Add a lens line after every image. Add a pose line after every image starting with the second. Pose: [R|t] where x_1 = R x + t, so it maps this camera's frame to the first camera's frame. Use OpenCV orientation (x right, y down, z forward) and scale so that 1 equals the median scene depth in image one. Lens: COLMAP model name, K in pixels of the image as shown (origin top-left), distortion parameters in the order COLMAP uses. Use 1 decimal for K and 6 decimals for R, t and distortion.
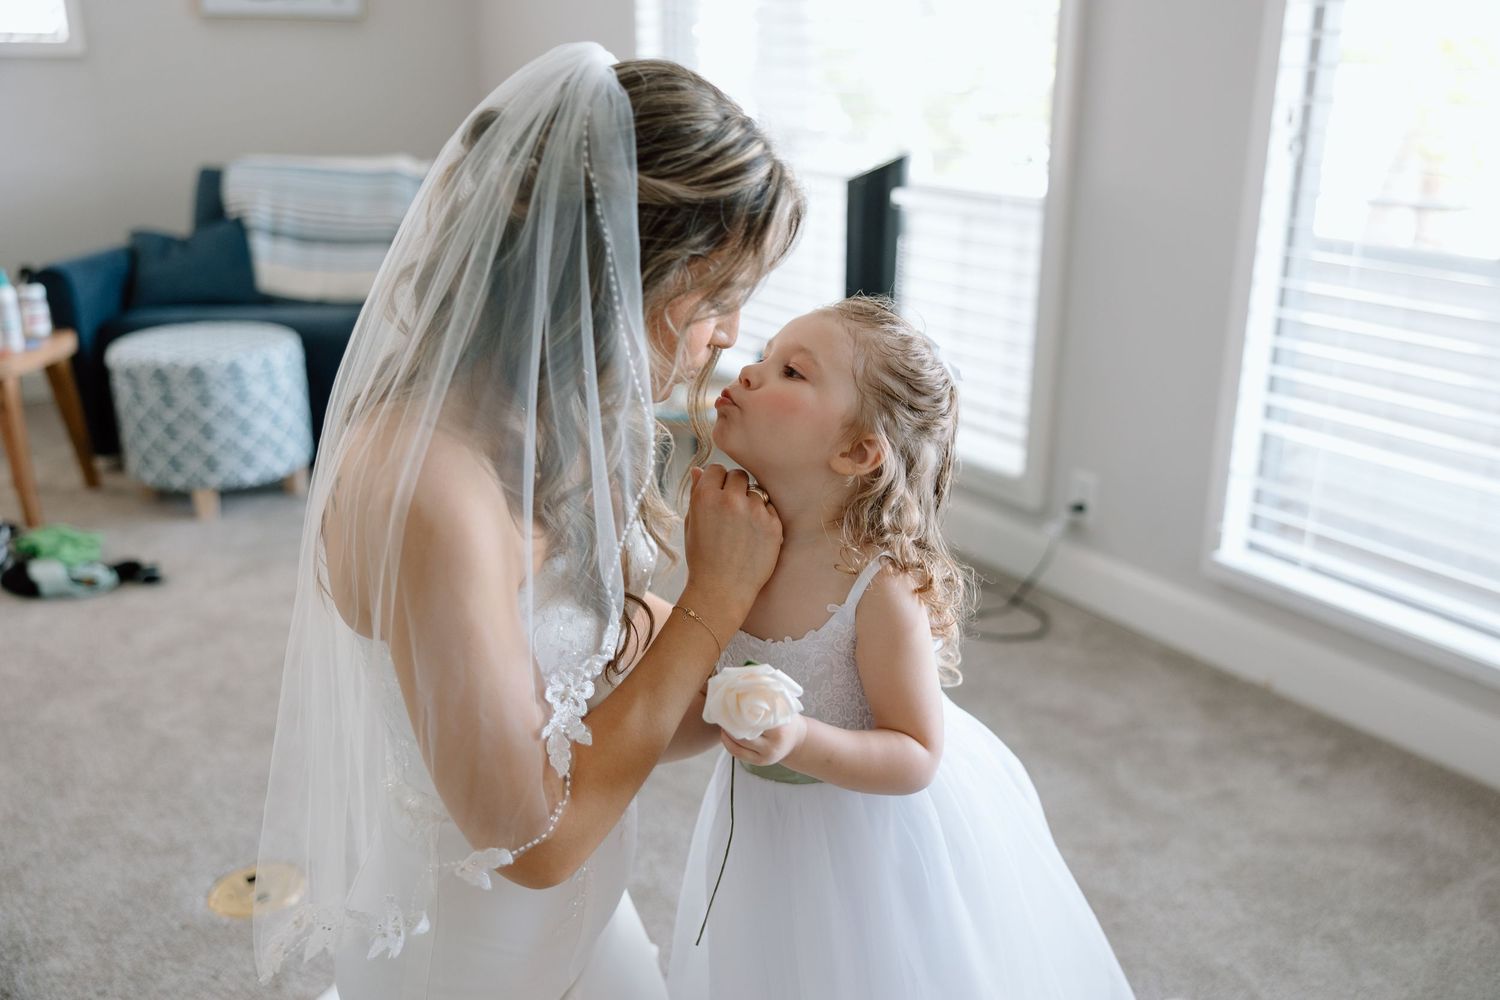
lens RADIAL K [[1289.9, 0, 751.0], [0, 1289.9, 507.2], [0, 0, 1]] dist [0.010528, -0.002676]
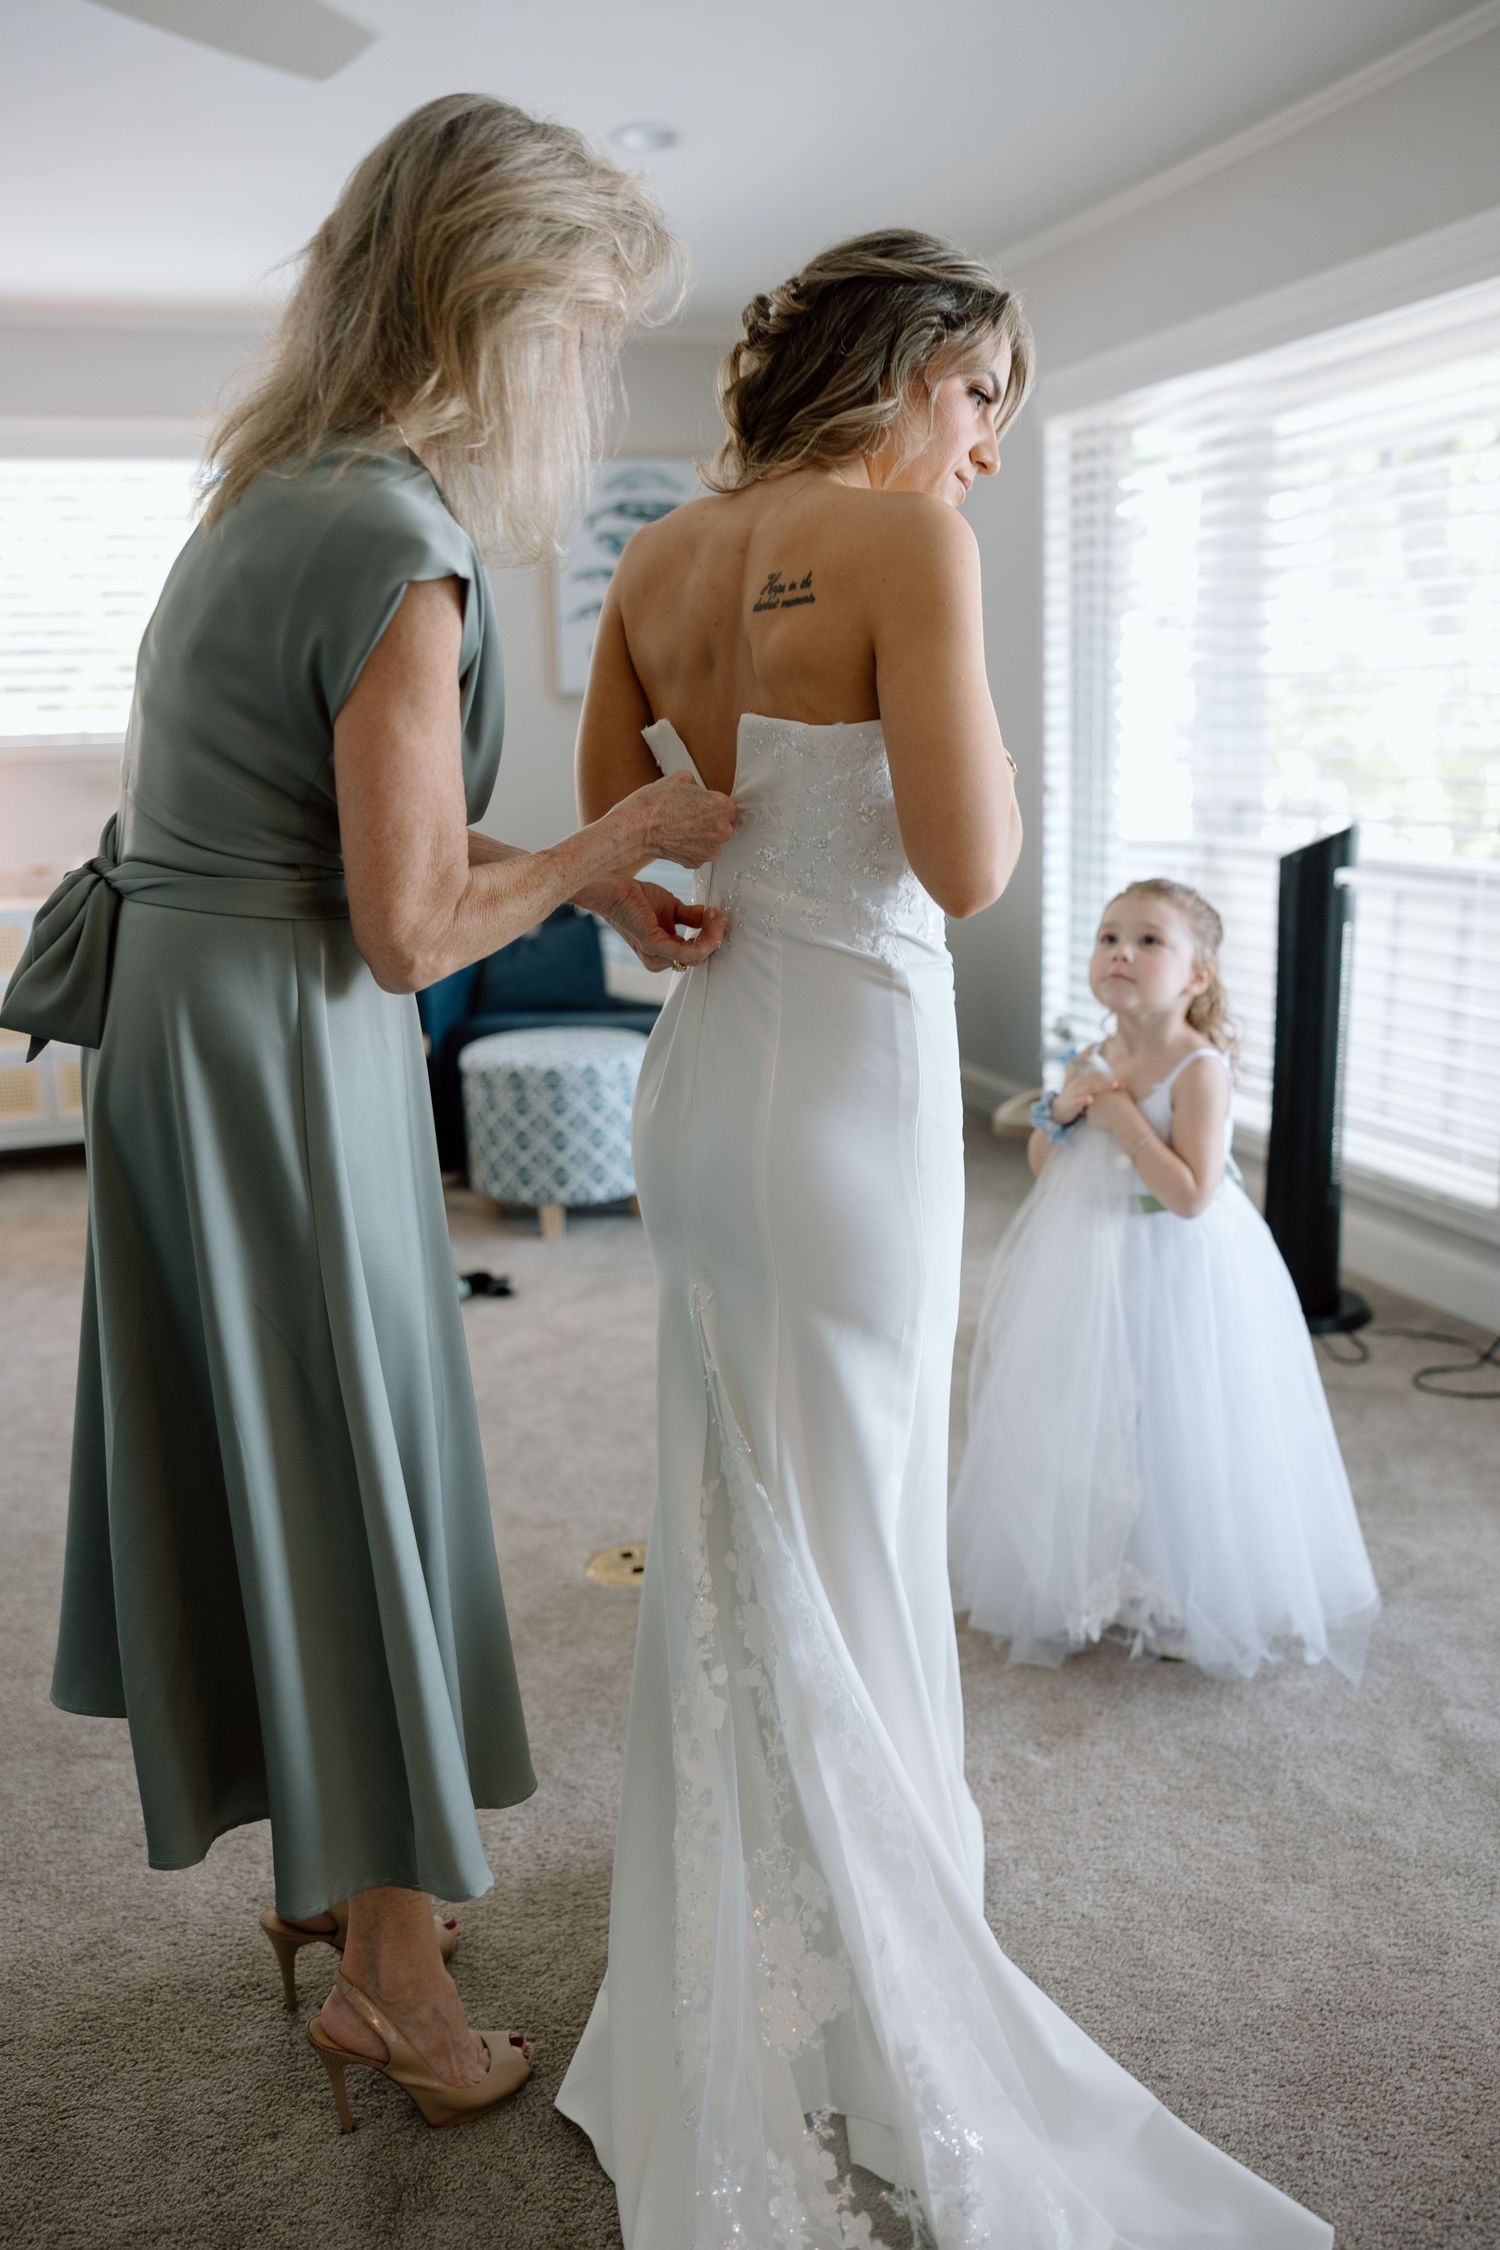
lens RADIAL K [[1919.6, 0, 743.0], [0, 1919.6, 1125.8], [0, 0, 1]] dist [-0.024626, 0.015511]
pose [[0.969793, 0.013186, -0.243573, 0.036317], [-0.040786, 0.993246, -0.108620, 0.073104], [0.240496, 0.115274, 0.963781, -0.279965]]
